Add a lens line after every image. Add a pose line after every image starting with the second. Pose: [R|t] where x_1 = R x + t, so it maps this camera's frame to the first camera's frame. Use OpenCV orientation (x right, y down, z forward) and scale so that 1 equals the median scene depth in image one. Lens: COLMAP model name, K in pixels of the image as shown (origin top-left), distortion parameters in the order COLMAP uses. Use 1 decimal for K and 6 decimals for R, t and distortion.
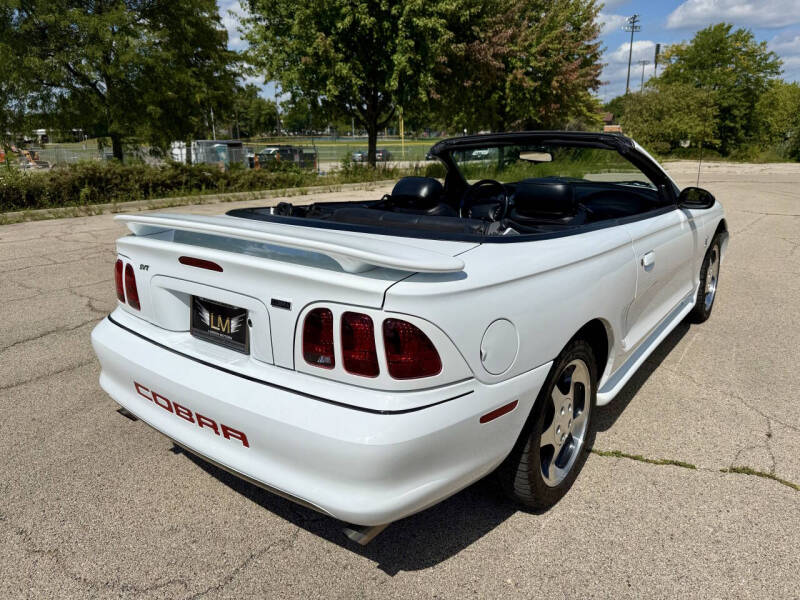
lens RADIAL K [[576.7, 0, 397.1], [0, 576.7, 304.0], [0, 0, 1]] dist [0.023077, -0.028190]
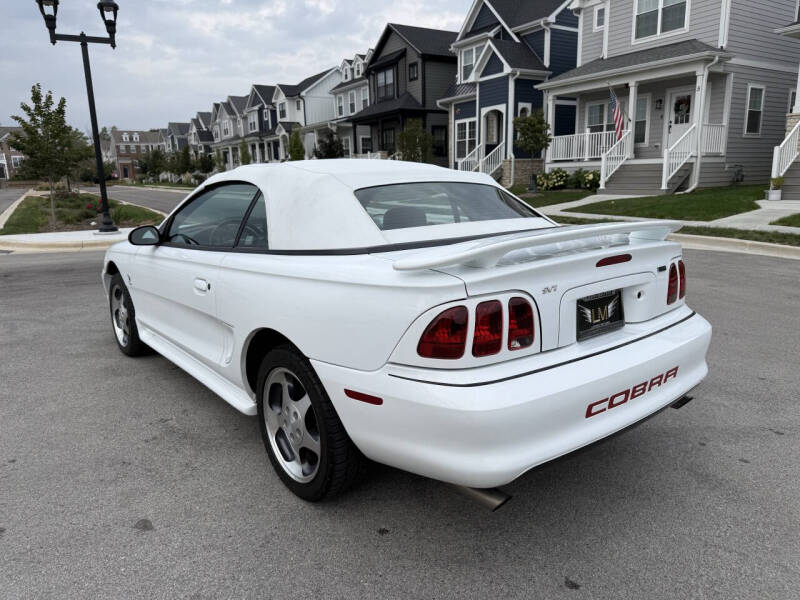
lens RADIAL K [[576.7, 0, 397.1], [0, 576.7, 304.6], [0, 0, 1]] dist [0.023077, -0.028190]
pose [[0.228405, -0.189248, 0.954996, -1.380317], [0.292373, 0.948980, 0.118130, -0.220419], [-0.928628, 0.252233, 0.272082, 0.983546]]
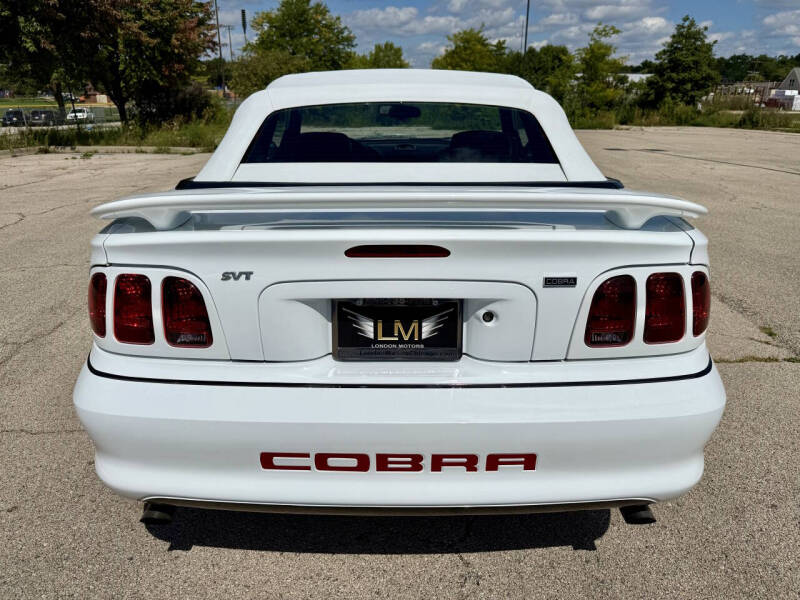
lens RADIAL K [[576.7, 0, 392.2], [0, 576.7, 298.7], [0, 0, 1]] dist [0.023077, -0.028190]
pose [[0.795728, -0.187938, 0.575757, -0.675188], [0.160541, 0.982082, 0.098695, -0.074247], [-0.583989, 0.013898, 0.811642, 0.383808]]
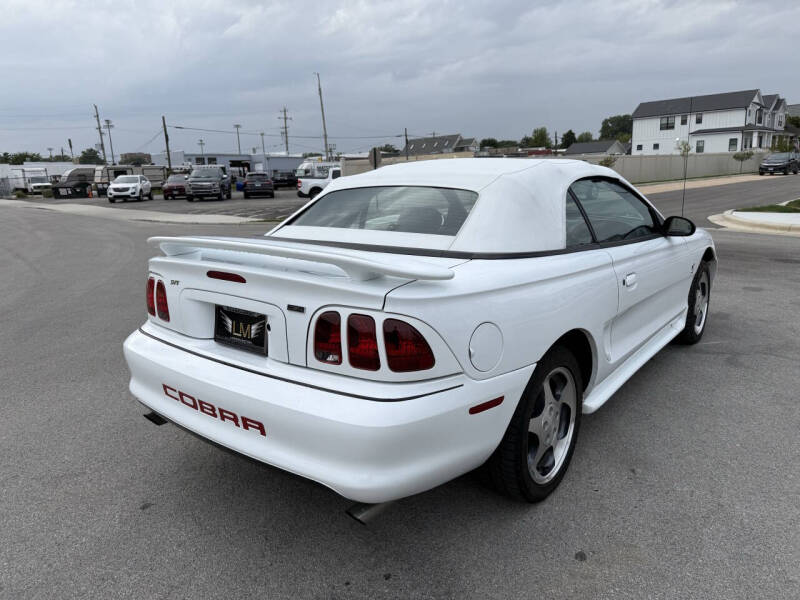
lens RADIAL K [[576.7, 0, 401.4], [0, 576.7, 297.0], [0, 0, 1]] dist [0.023077, -0.028190]
pose [[0.999941, 0.001163, -0.010845, 0.017696], [-0.001986, 0.997092, -0.076176, 0.050701], [0.010725, 0.076193, 0.997035, -0.120105]]
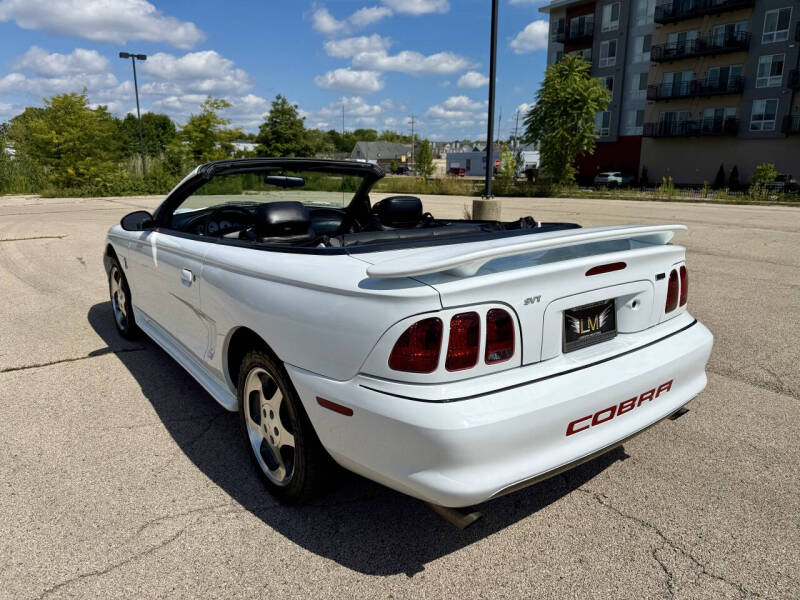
lens RADIAL K [[576.7, 0, 403.1], [0, 576.7, 307.0], [0, 0, 1]] dist [0.023077, -0.028190]
pose [[0.257928, -0.220983, 0.940553, -1.311791], [0.268513, 0.951537, 0.149929, -0.237028], [-0.928102, 0.213880, 0.304765, 0.920358]]
